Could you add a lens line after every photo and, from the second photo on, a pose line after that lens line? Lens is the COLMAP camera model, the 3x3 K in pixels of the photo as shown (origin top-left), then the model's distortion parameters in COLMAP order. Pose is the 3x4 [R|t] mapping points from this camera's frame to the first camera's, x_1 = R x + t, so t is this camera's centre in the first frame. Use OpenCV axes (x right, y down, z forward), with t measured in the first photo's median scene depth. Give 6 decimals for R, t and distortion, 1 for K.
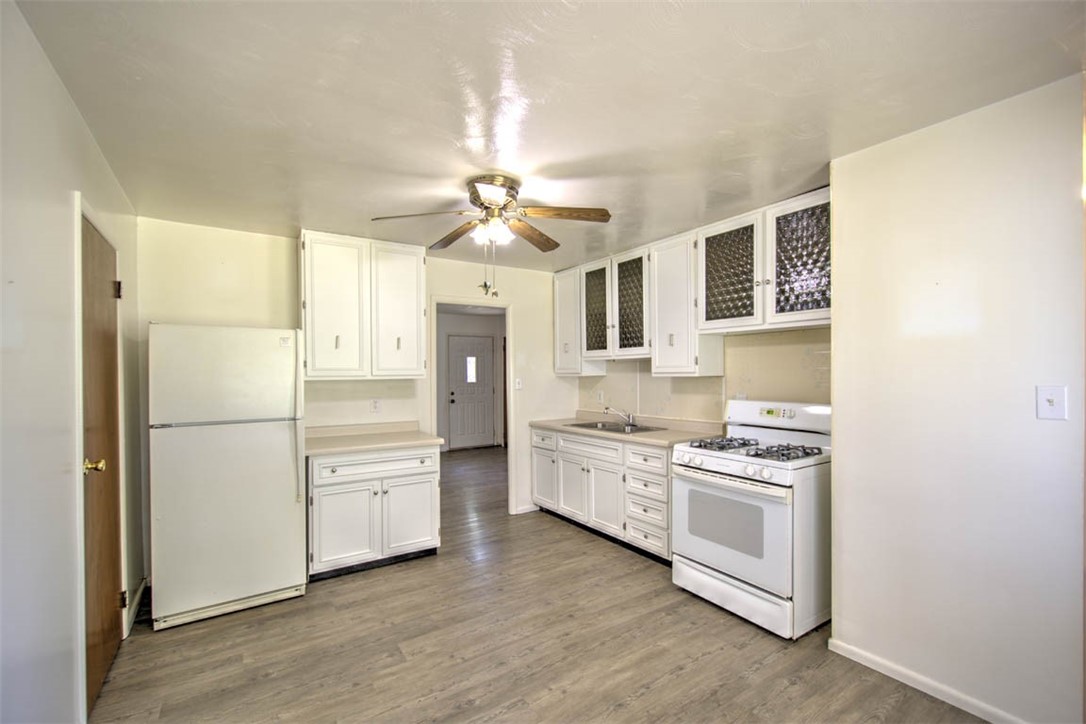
lens RADIAL K [[463.1, 0, 540.9], [0, 463.1, 371.8], [0, 0, 1]] dist [0.003528, -0.002399]
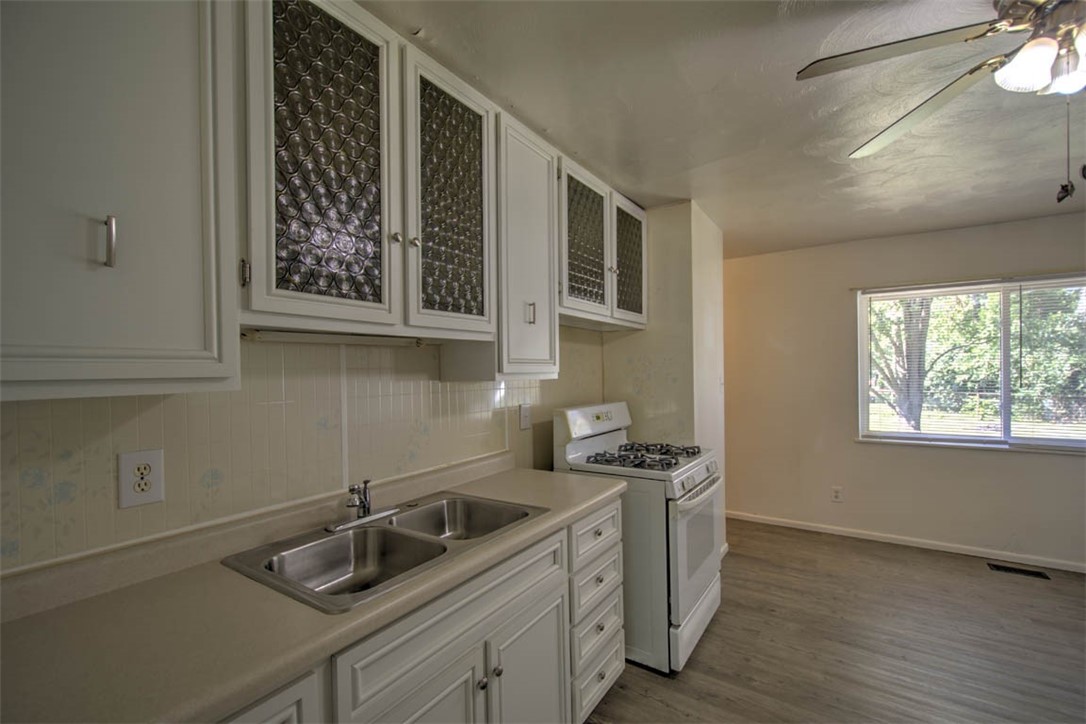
lens RADIAL K [[463.1, 0, 543.7], [0, 463.1, 374.5], [0, 0, 1]] dist [0.003528, -0.002399]
pose [[-0.377431, 0.006325, 0.926016, -0.284618], [0.014251, 0.999898, -0.001021, 0.005358], [-0.925928, 0.012812, -0.377482, 1.427374]]
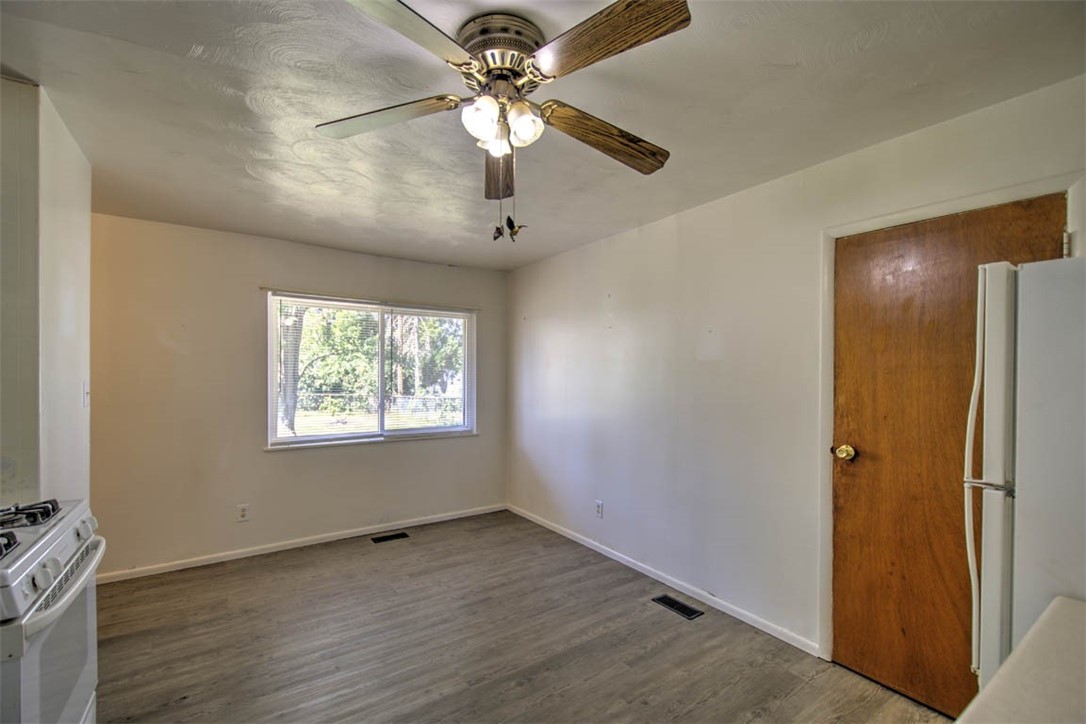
lens RADIAL K [[463.1, 0, 537.5], [0, 463.1, 372.5], [0, 0, 1]] dist [0.003528, -0.002399]
pose [[-0.999985, 0.003207, -0.004448, -0.124959], [0.003221, 0.999990, -0.003149, 0.004694], [0.004437, -0.003163, -0.999985, 1.351646]]
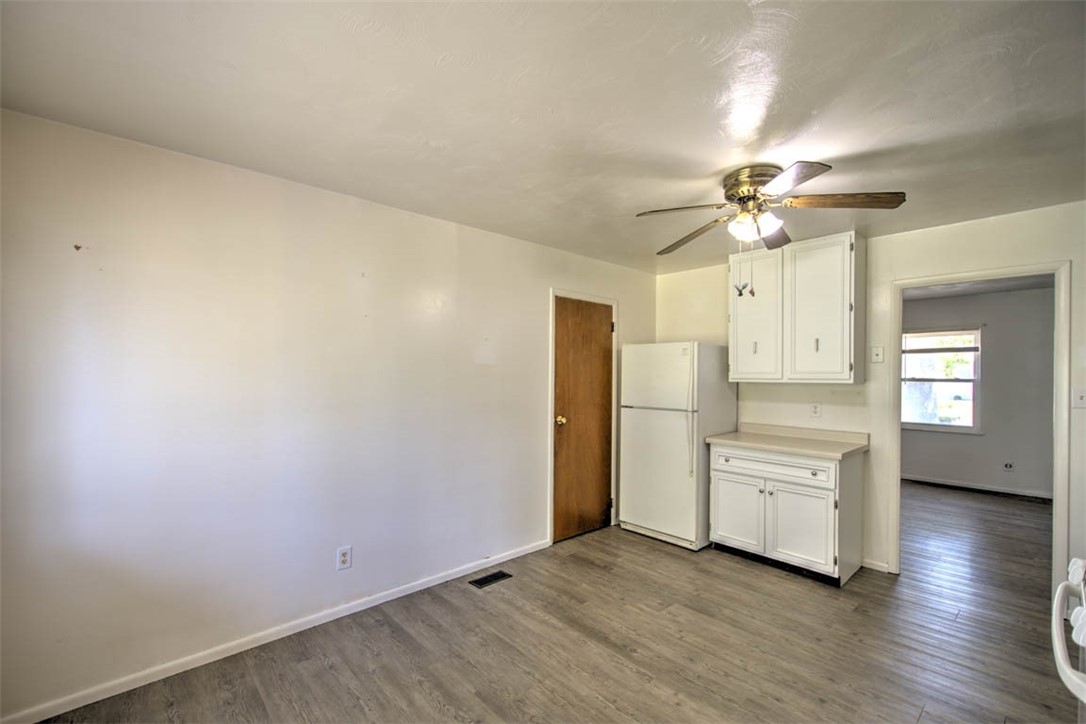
lens RADIAL K [[463.1, 0, 540.0], [0, 463.1, 372.2], [0, 0, 1]] dist [0.003528, -0.002399]
pose [[0.147919, 0.002884, -0.988995, 0.654665], [-0.005193, 0.999984, 0.002139, -0.006602], [0.988986, 0.004819, 0.147931, 0.380874]]
